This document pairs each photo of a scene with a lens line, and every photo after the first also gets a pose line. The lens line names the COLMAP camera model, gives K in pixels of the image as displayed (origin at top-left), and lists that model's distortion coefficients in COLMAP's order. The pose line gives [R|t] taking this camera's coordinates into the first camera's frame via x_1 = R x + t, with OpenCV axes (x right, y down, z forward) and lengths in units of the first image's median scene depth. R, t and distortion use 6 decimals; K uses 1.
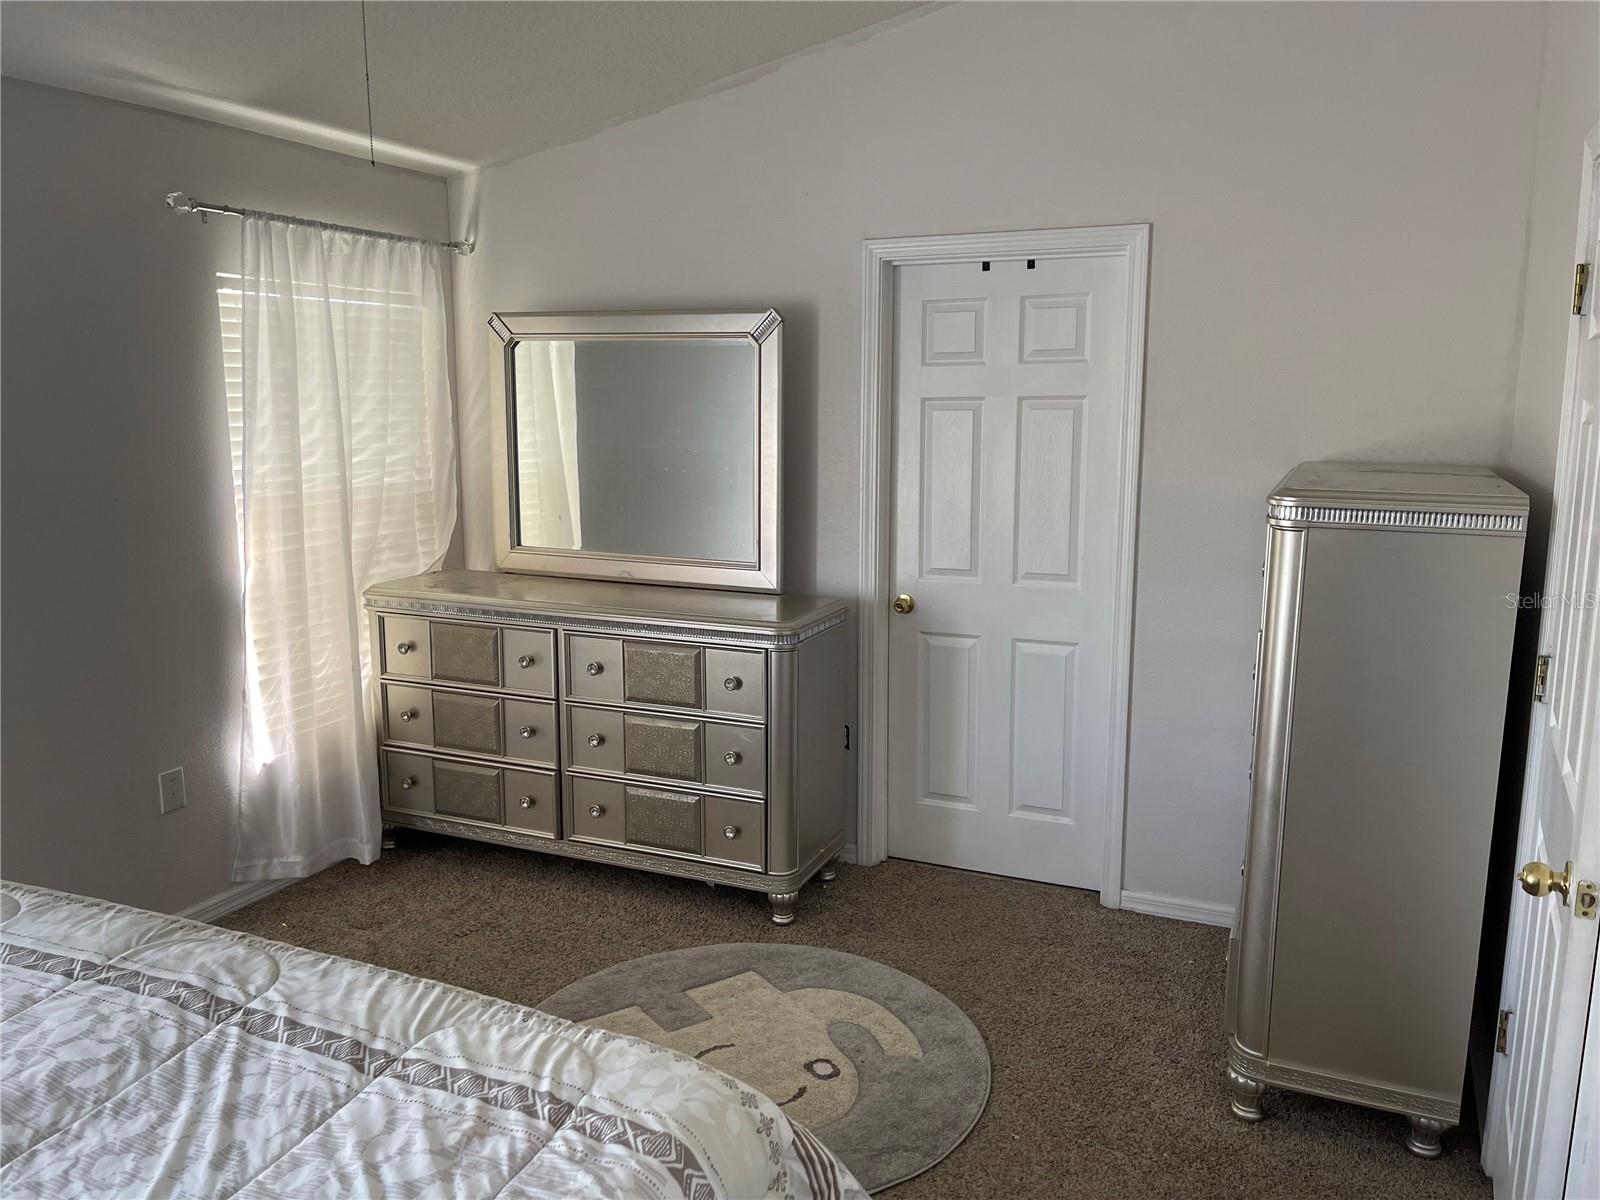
lens RADIAL K [[1244.1, 0, 800.0], [0, 1244.1, 600.0], [0, 0, 1]] dist [0.089282, -0.131463]
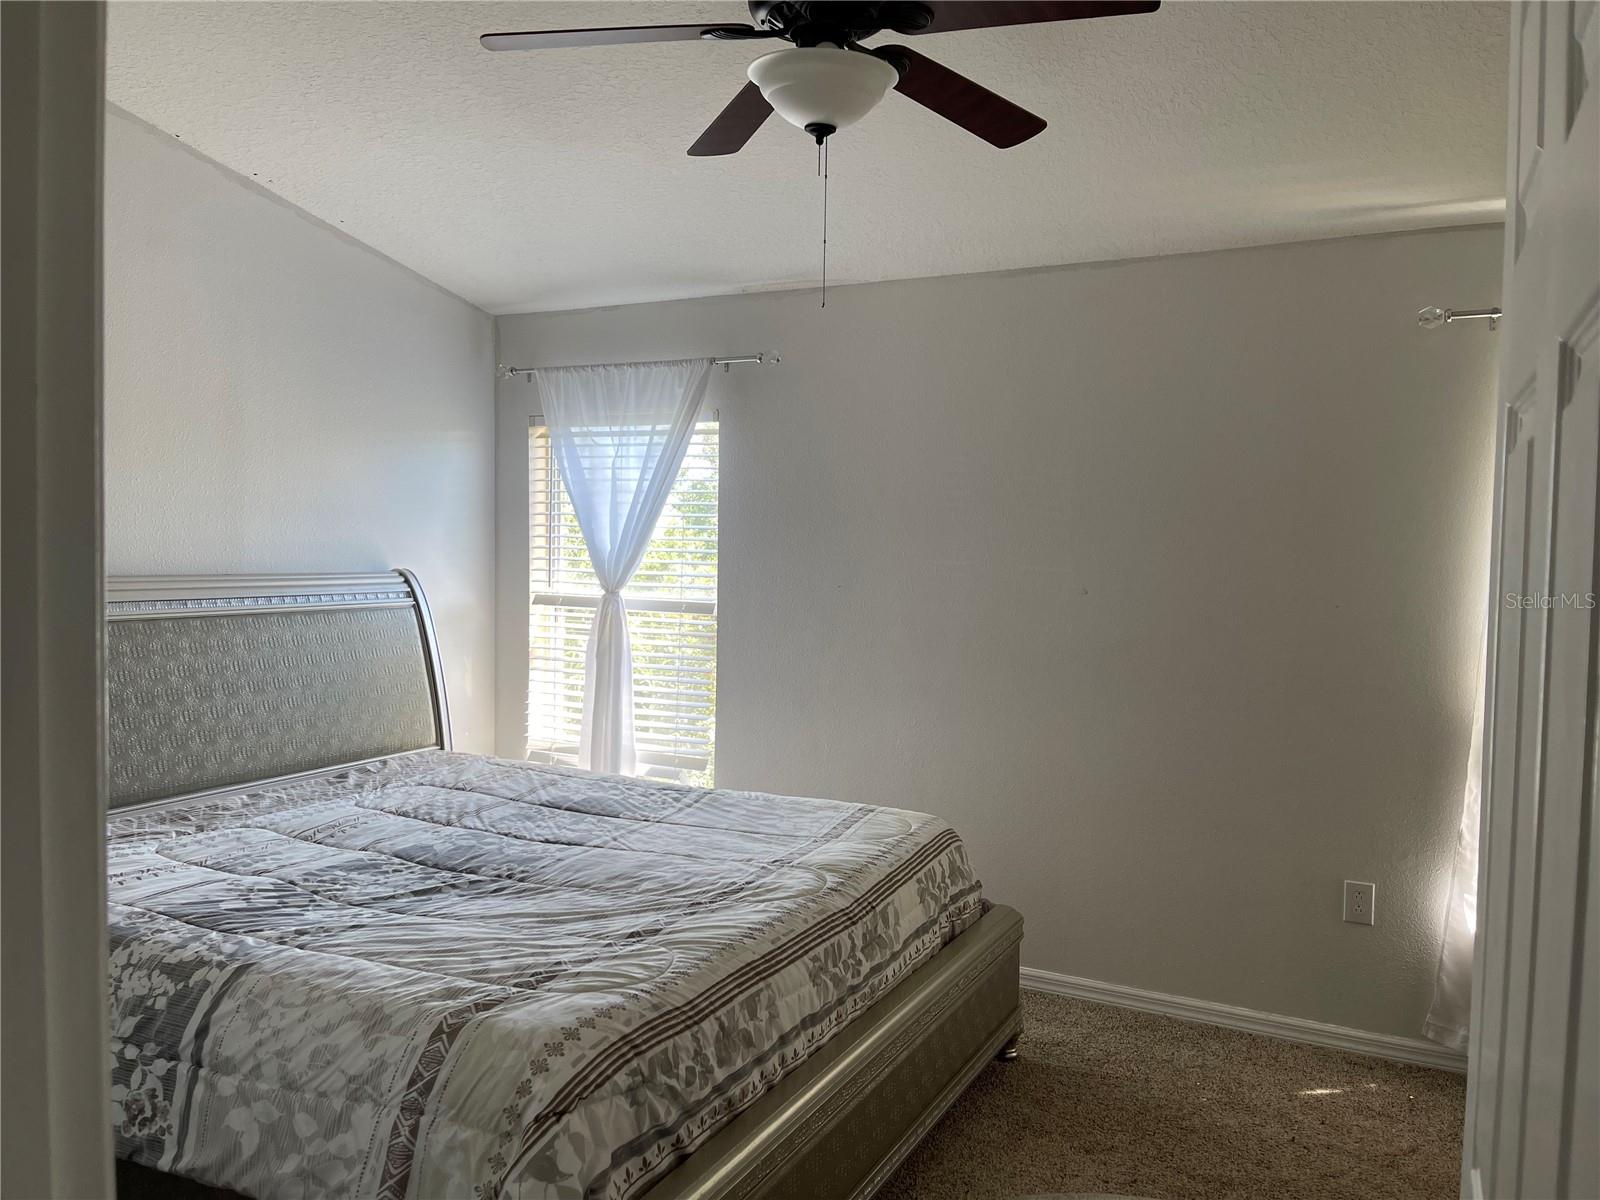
lens RADIAL K [[1244.1, 0, 800.0], [0, 1244.1, 600.0], [0, 0, 1]] dist [0.089282, -0.131463]
pose [[-0.044893, 0.056091, -0.997416, 0.968594], [-0.188095, 0.980090, 0.063583, -0.123112], [0.981124, 0.190464, -0.033448, 1.078520]]
